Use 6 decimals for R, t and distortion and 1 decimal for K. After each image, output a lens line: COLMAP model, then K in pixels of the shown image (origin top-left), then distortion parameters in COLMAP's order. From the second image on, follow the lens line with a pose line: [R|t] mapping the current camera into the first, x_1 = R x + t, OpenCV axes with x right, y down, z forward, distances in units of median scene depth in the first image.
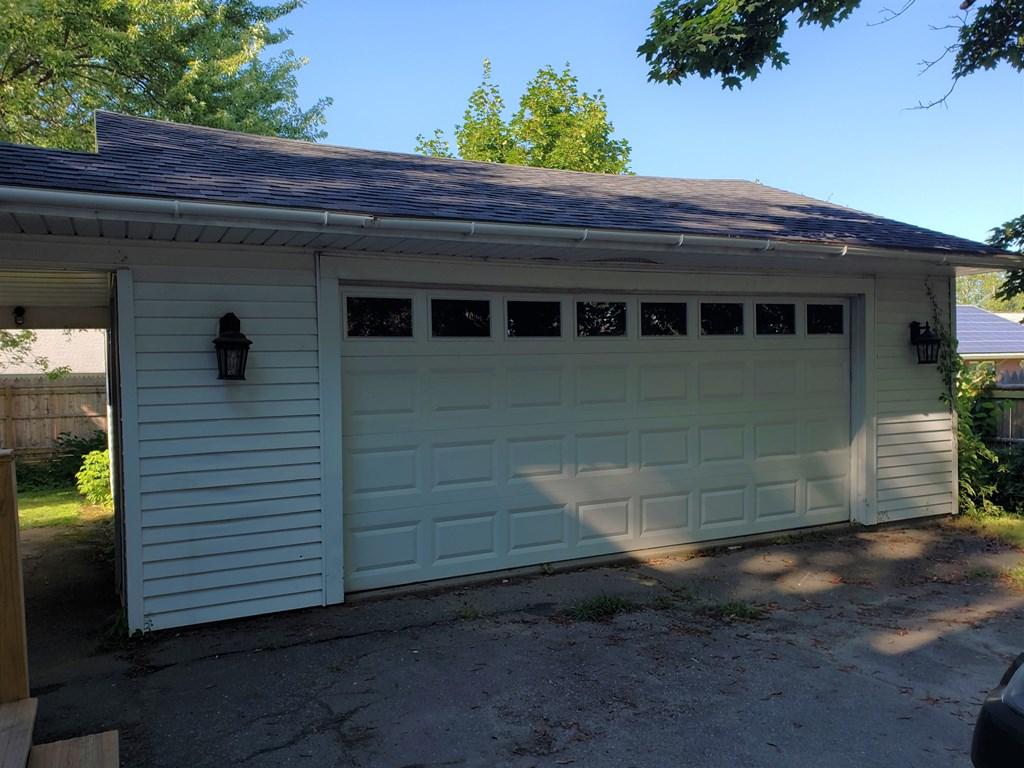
lens RADIAL K [[813.8, 0, 509.3], [0, 813.8, 377.8], [0, 0, 1]] dist [0.053815, -0.029328]
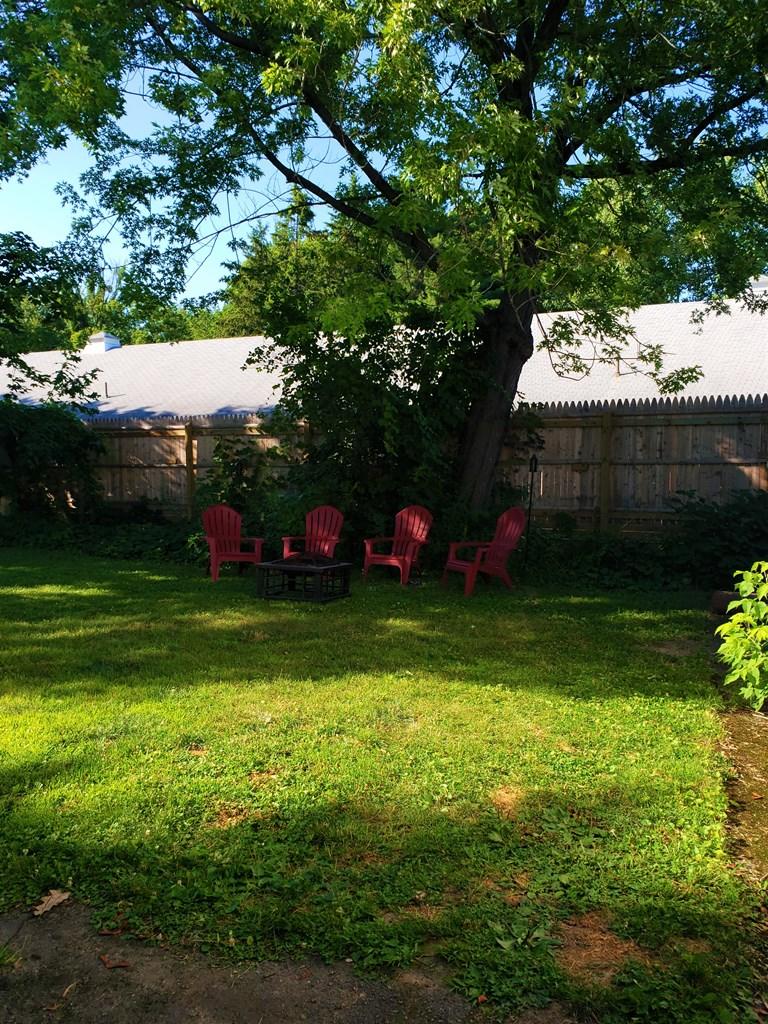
lens RADIAL K [[813.8, 0, 382.5], [0, 813.8, 506.8], [0, 0, 1]] dist [0.053815, -0.029328]
pose [[0.666140, 0.078896, -0.741642, -0.268580], [-0.005819, 0.994909, 0.100611, 0.022335], [0.745804, -0.062705, 0.663208, 0.487878]]
